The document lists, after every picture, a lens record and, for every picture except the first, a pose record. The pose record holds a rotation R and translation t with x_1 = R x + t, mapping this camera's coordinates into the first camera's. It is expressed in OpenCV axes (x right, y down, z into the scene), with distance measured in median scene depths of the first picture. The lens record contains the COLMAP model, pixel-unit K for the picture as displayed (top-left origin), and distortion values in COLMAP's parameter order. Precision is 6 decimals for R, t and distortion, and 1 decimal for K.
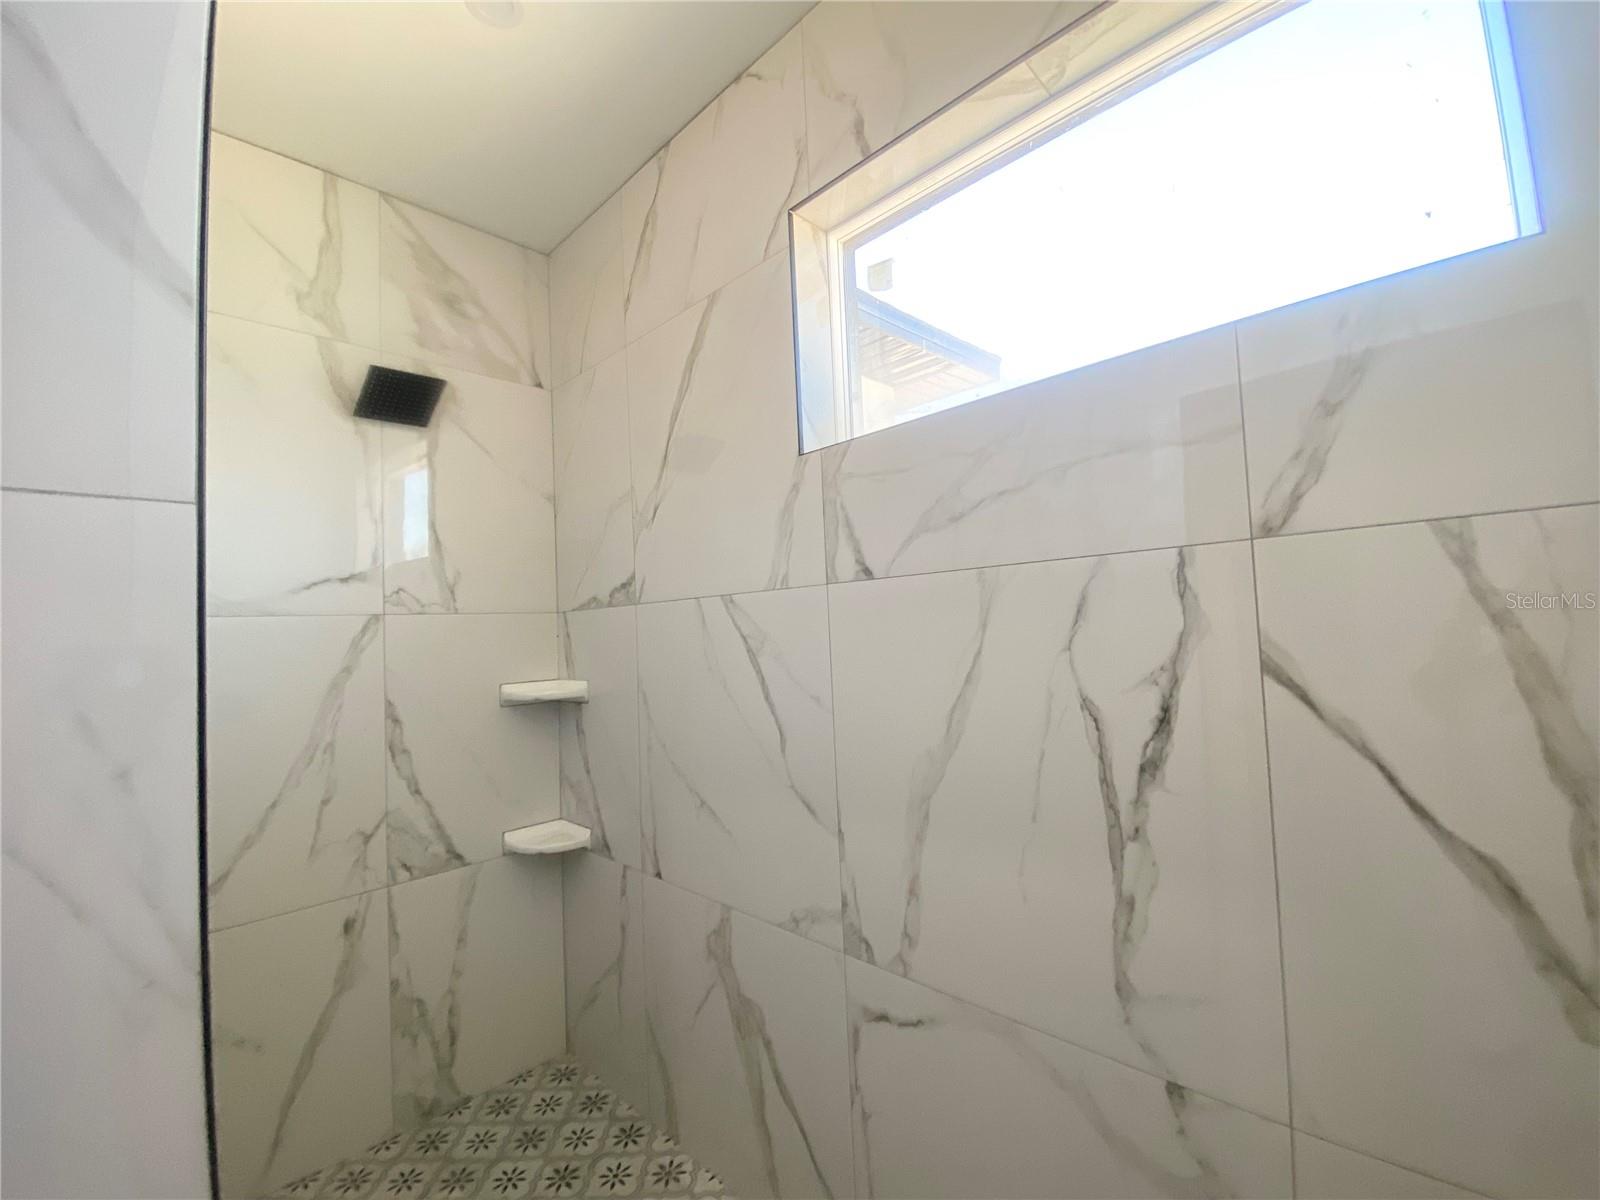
lens RADIAL K [[682.8, 0, 799.1], [0, 682.8, 594.4], [0, 0, 1]] dist [-0.003866, -0.010327]
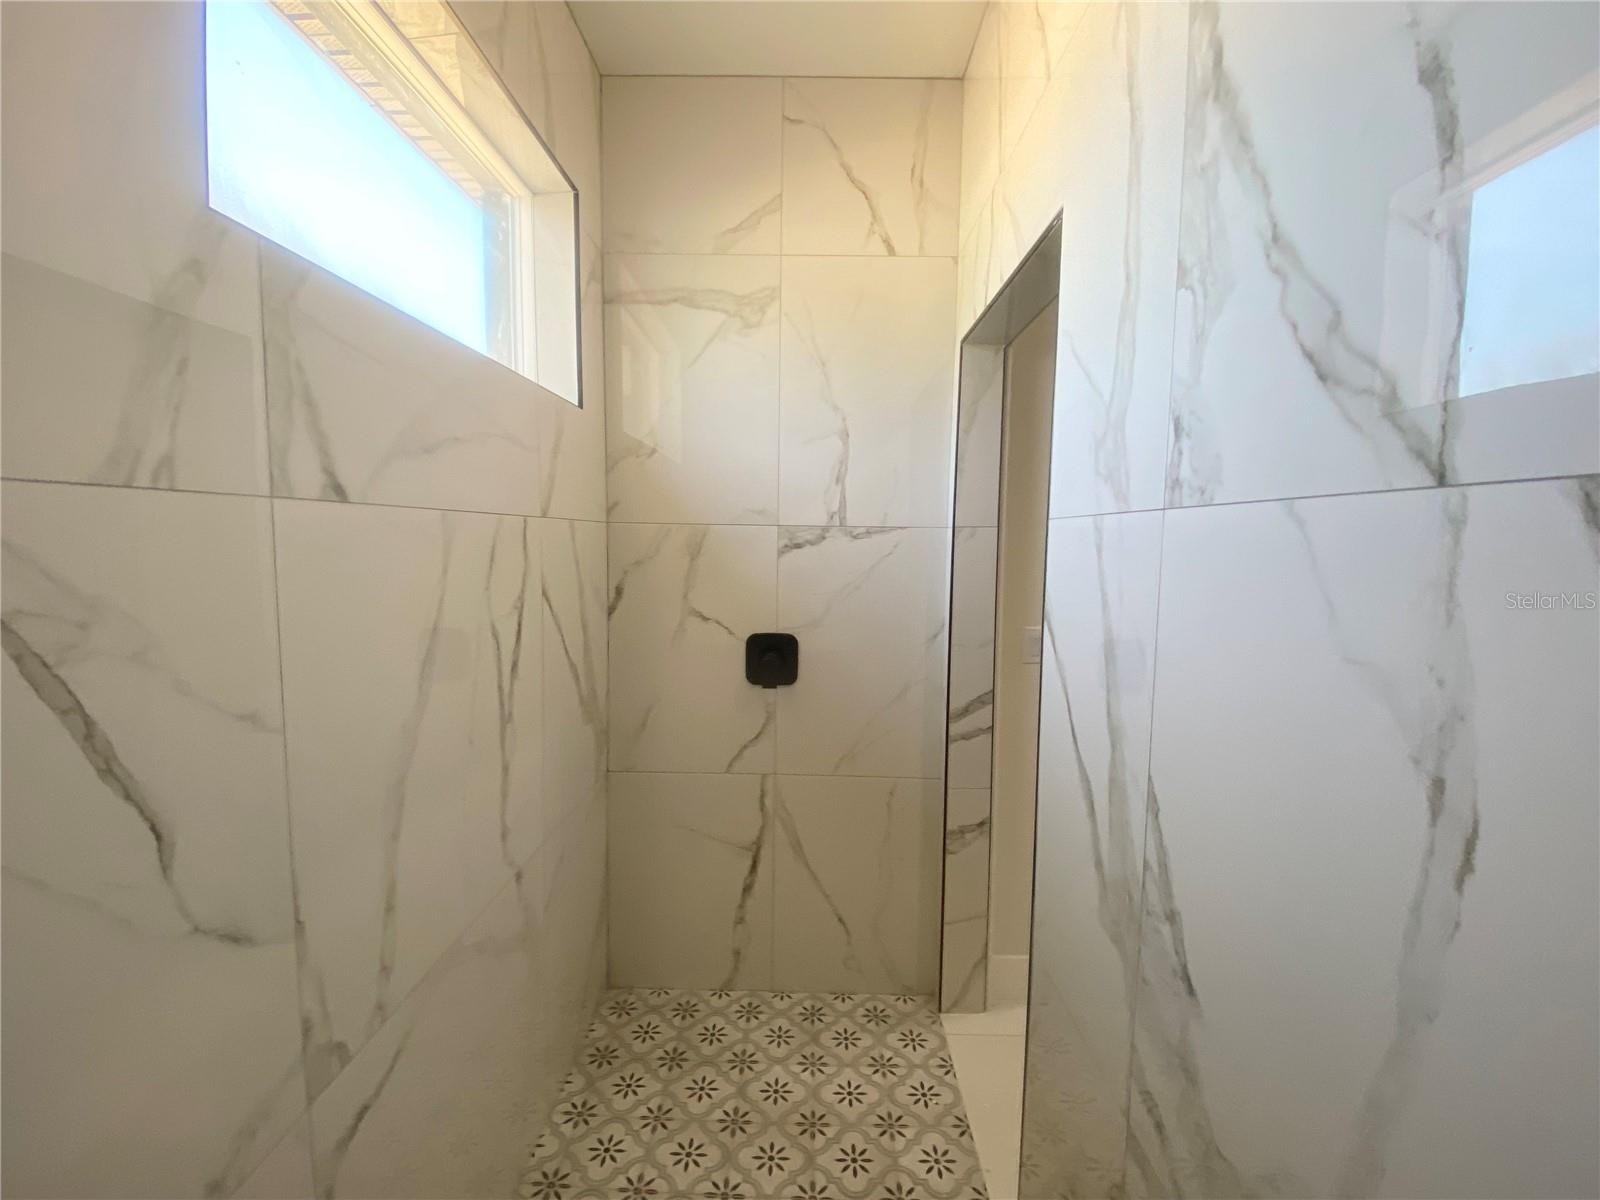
lens RADIAL K [[682.8, 0, 799.0], [0, 682.8, 600.2], [0, 0, 1]] dist [-0.003866, -0.010327]
pose [[-0.701413, -0.044989, 0.711334, -0.645606], [-0.039116, 0.998932, 0.024608, 0.036940], [-0.711681, -0.010564, -0.702423, 1.101526]]
